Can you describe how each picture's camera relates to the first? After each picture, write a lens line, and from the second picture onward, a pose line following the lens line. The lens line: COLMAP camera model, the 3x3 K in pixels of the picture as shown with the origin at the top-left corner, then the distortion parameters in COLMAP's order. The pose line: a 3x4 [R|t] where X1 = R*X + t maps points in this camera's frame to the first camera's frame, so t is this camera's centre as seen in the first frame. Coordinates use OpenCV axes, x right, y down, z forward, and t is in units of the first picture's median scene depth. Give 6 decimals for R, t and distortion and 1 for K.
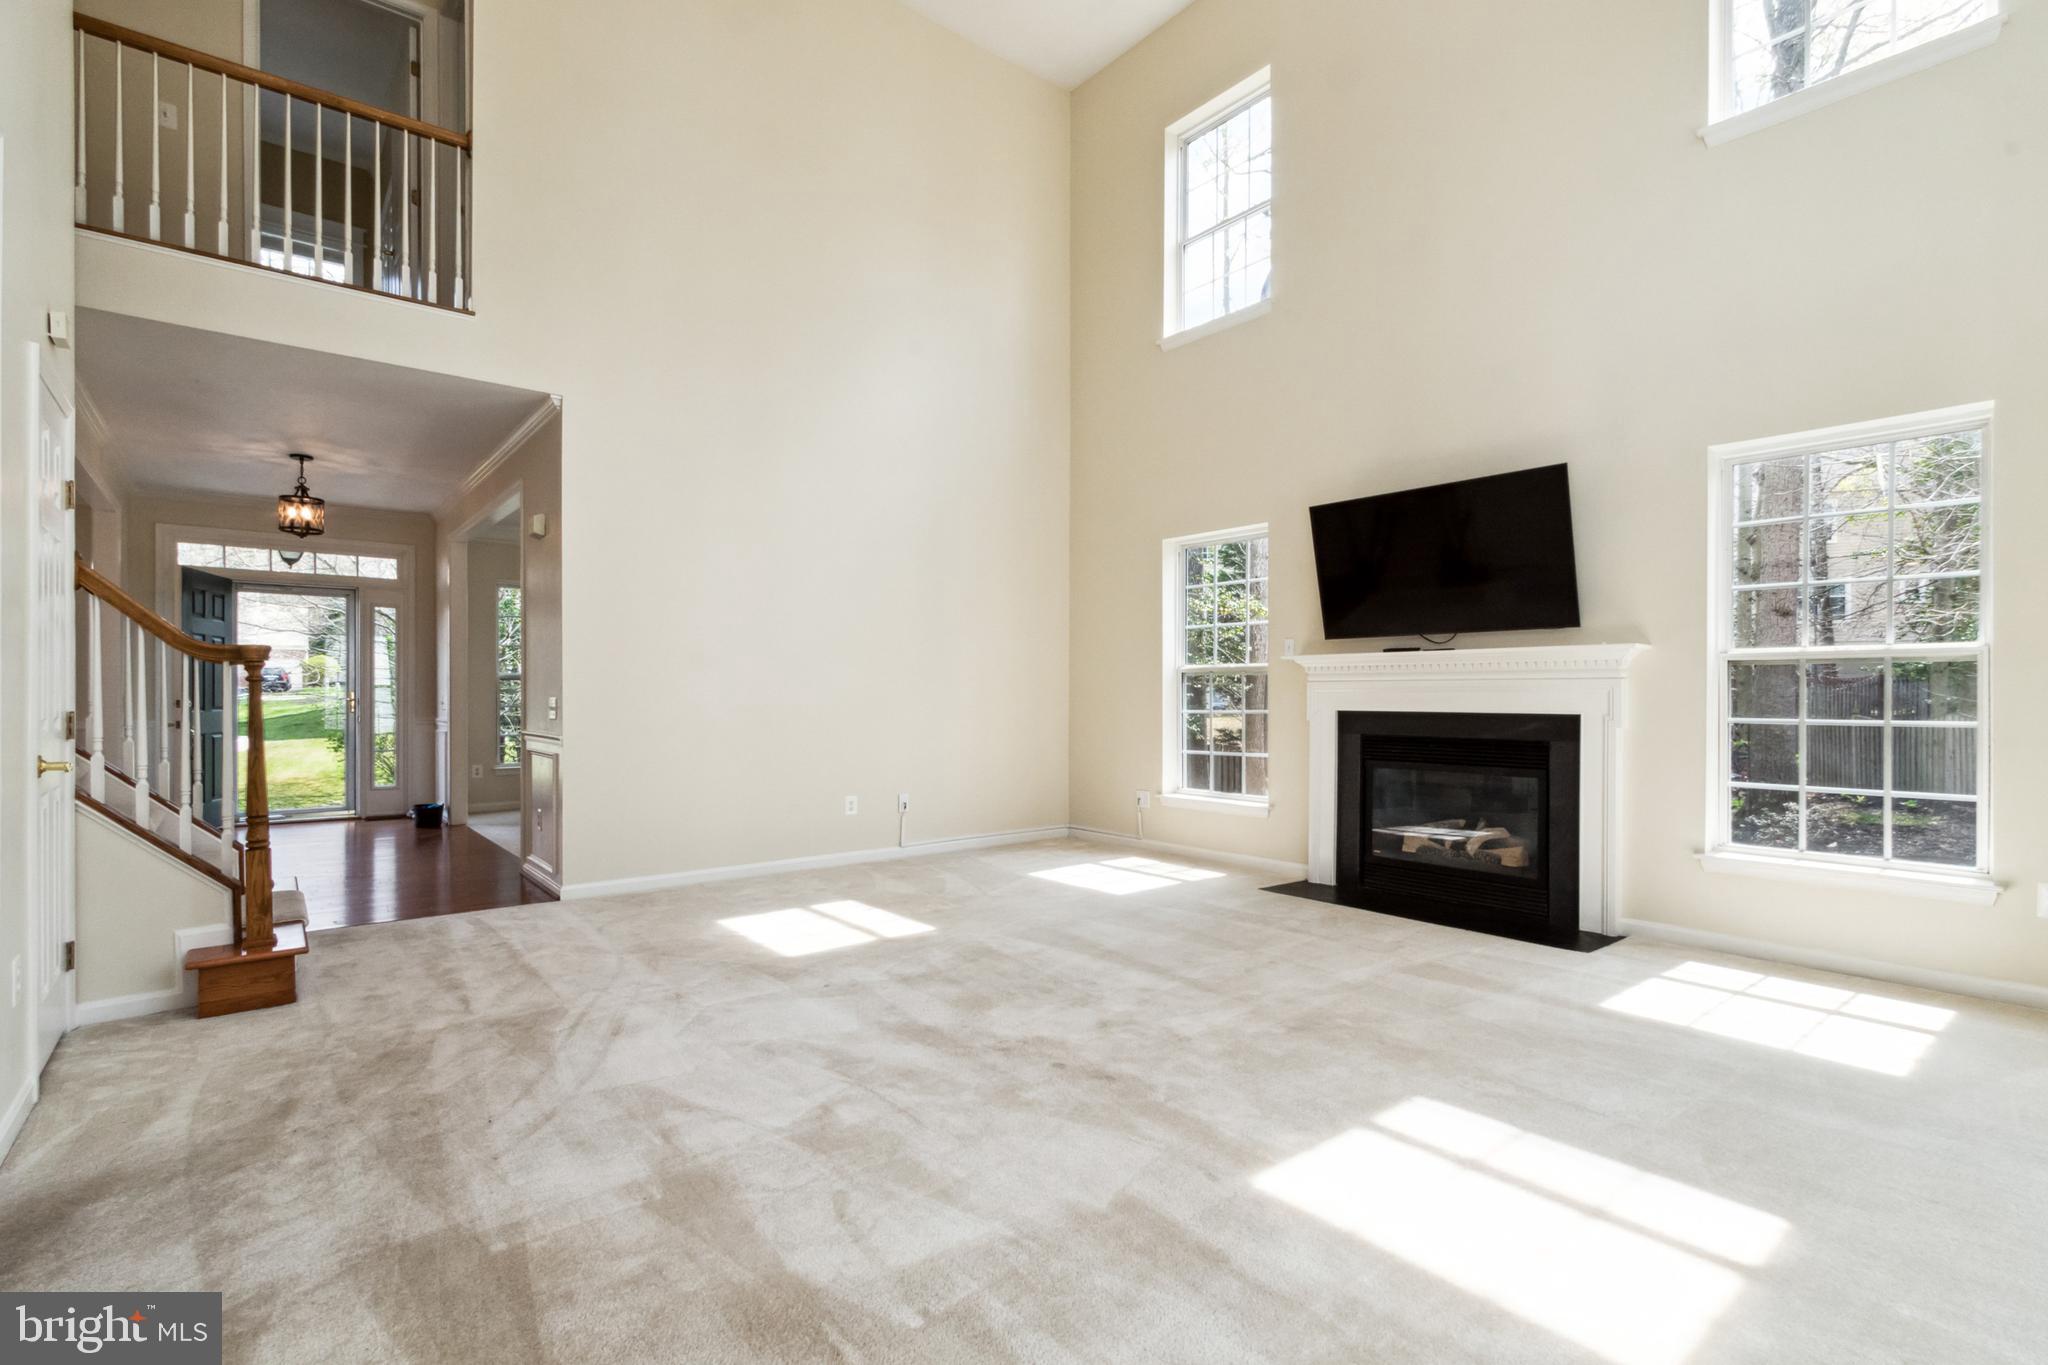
lens RADIAL K [[957.8, 0, 1016.2], [0, 957.8, 699.8], [0, 0, 1]] dist [-0.005931, -0.000464]
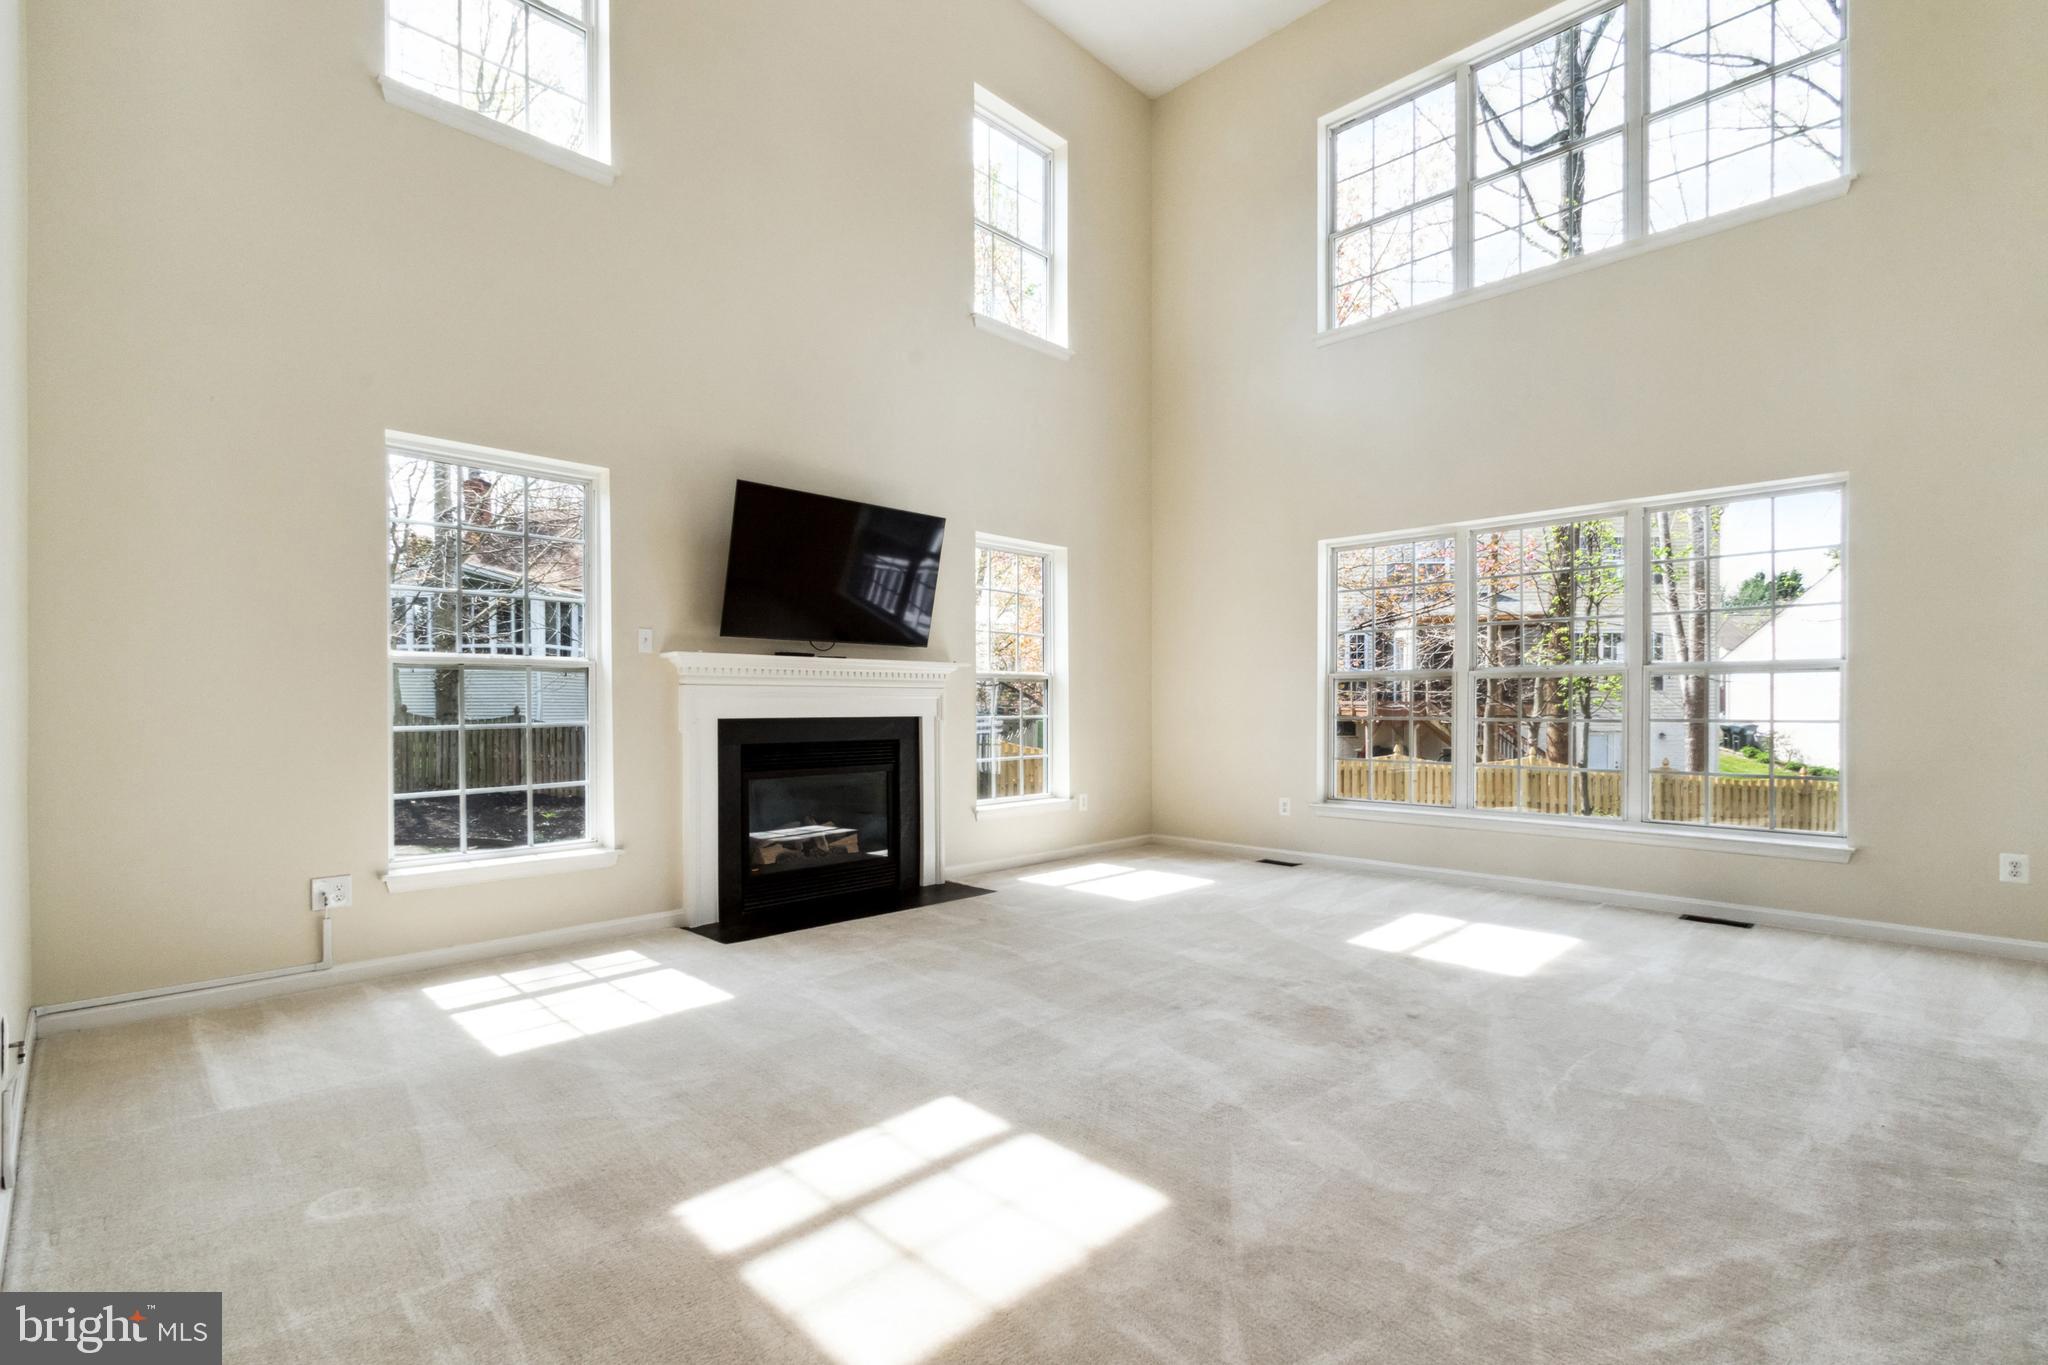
lens RADIAL K [[932.5, 0, 1021.3], [0, 932.5, 708.9], [0, 0, 1]] dist [0.001762, 0.000127]
pose [[-0.099620, -0.000949, 0.995025, -0.580308], [0.009940, 0.999949, 0.001949, 0.003862], [-0.994976, 0.010085, -0.099605, 0.890576]]
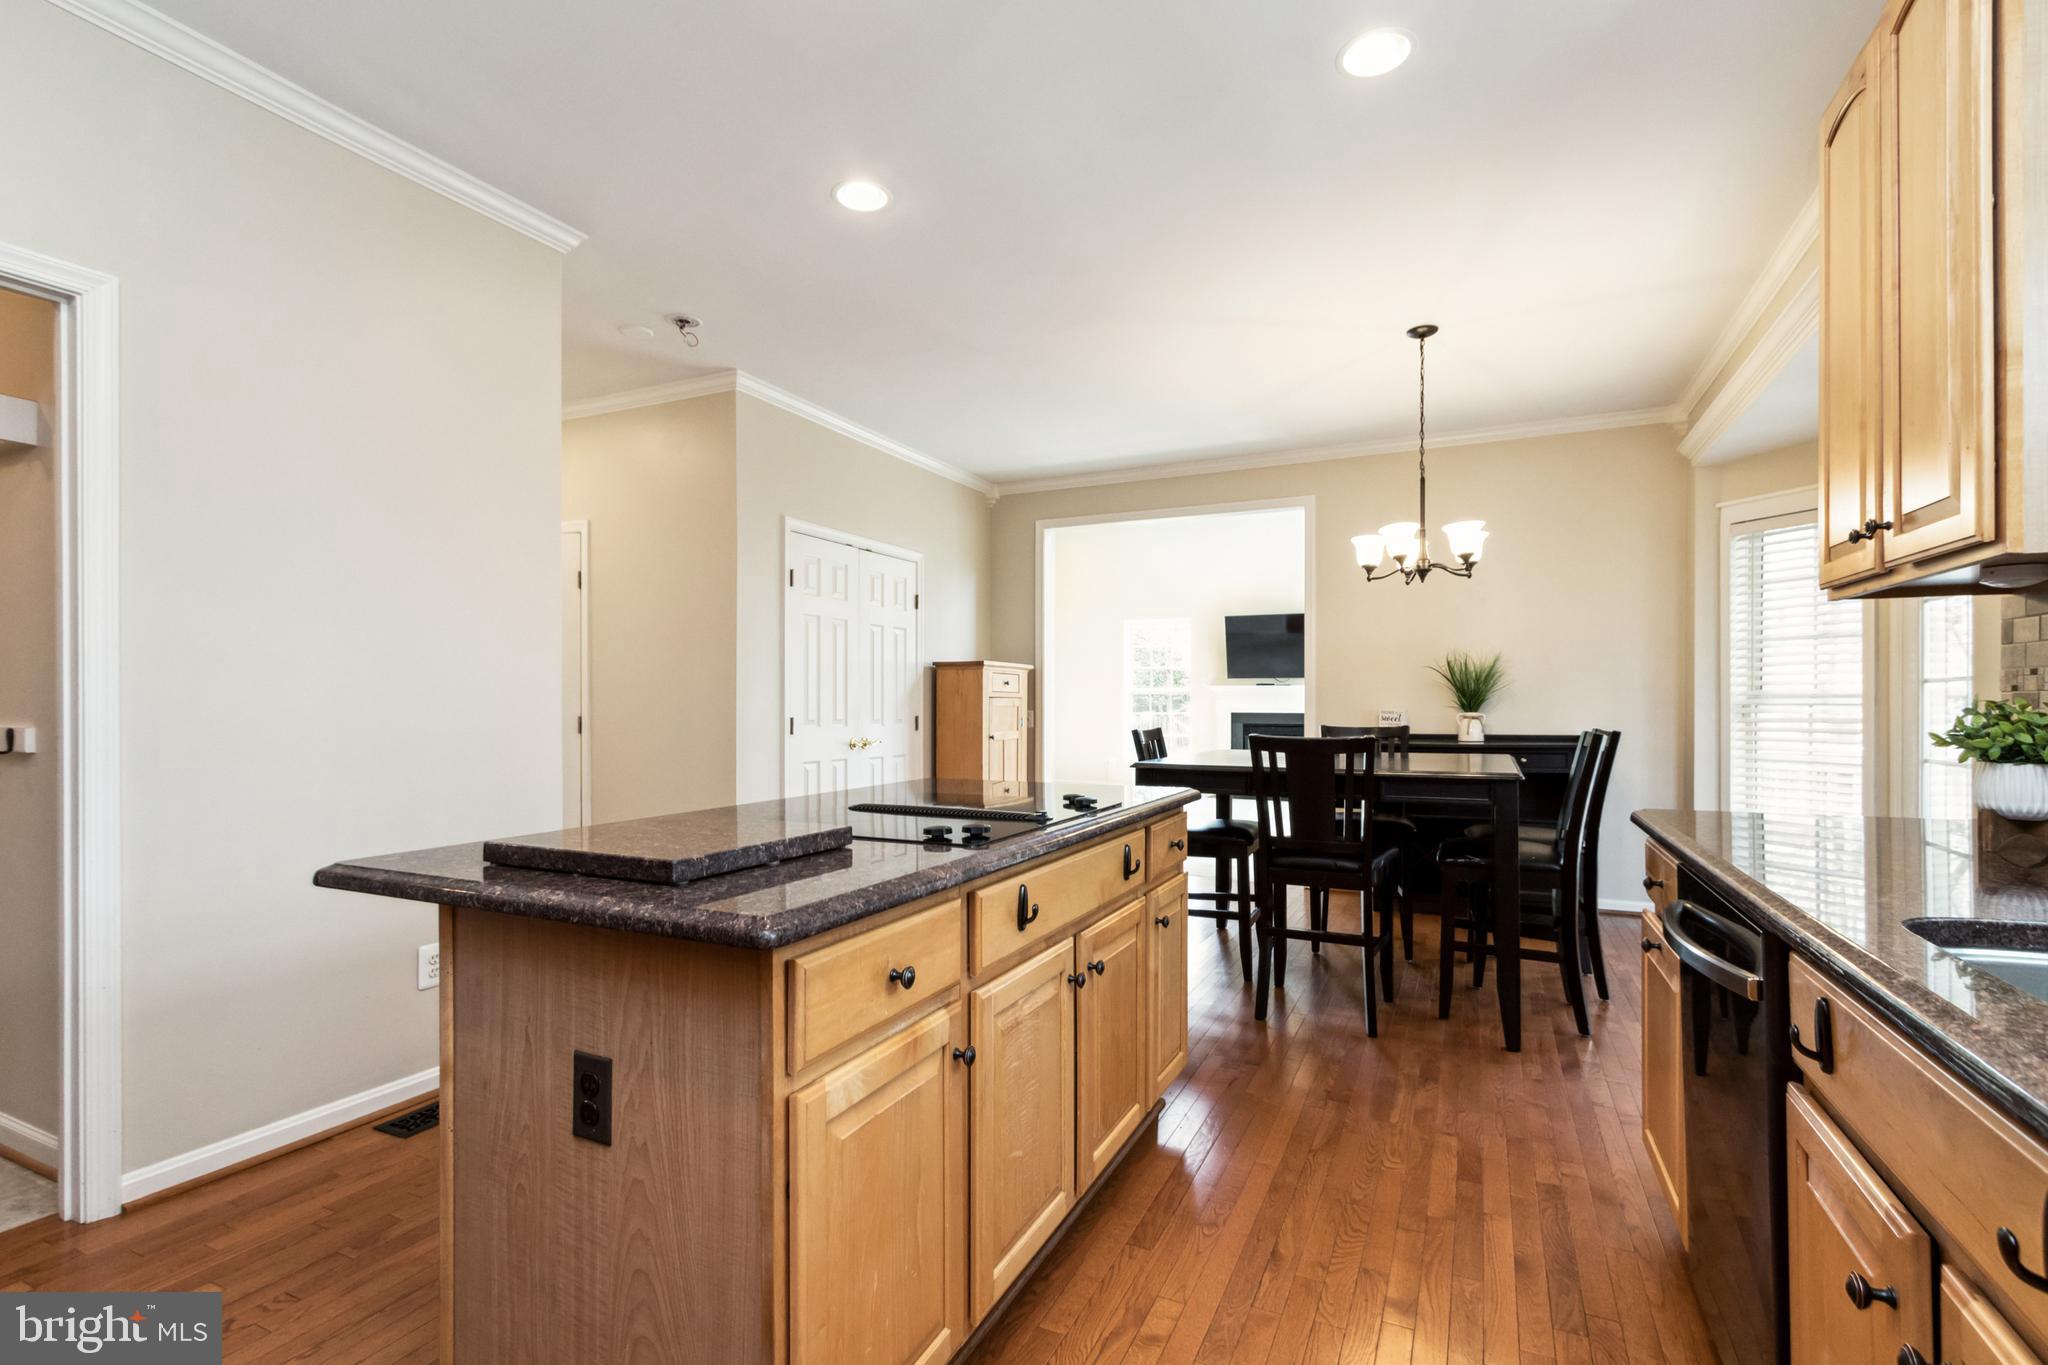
lens RADIAL K [[957.8, 0, 1016.2], [0, 957.8, 699.8], [0, 0, 1]] dist [-0.005931, -0.000464]
pose [[0.909405, 0.003407, 0.415897, -1.068161], [-0.000426, 0.999974, -0.007260, -0.001453], [-0.415911, 0.006425, 0.909383, -0.794511]]
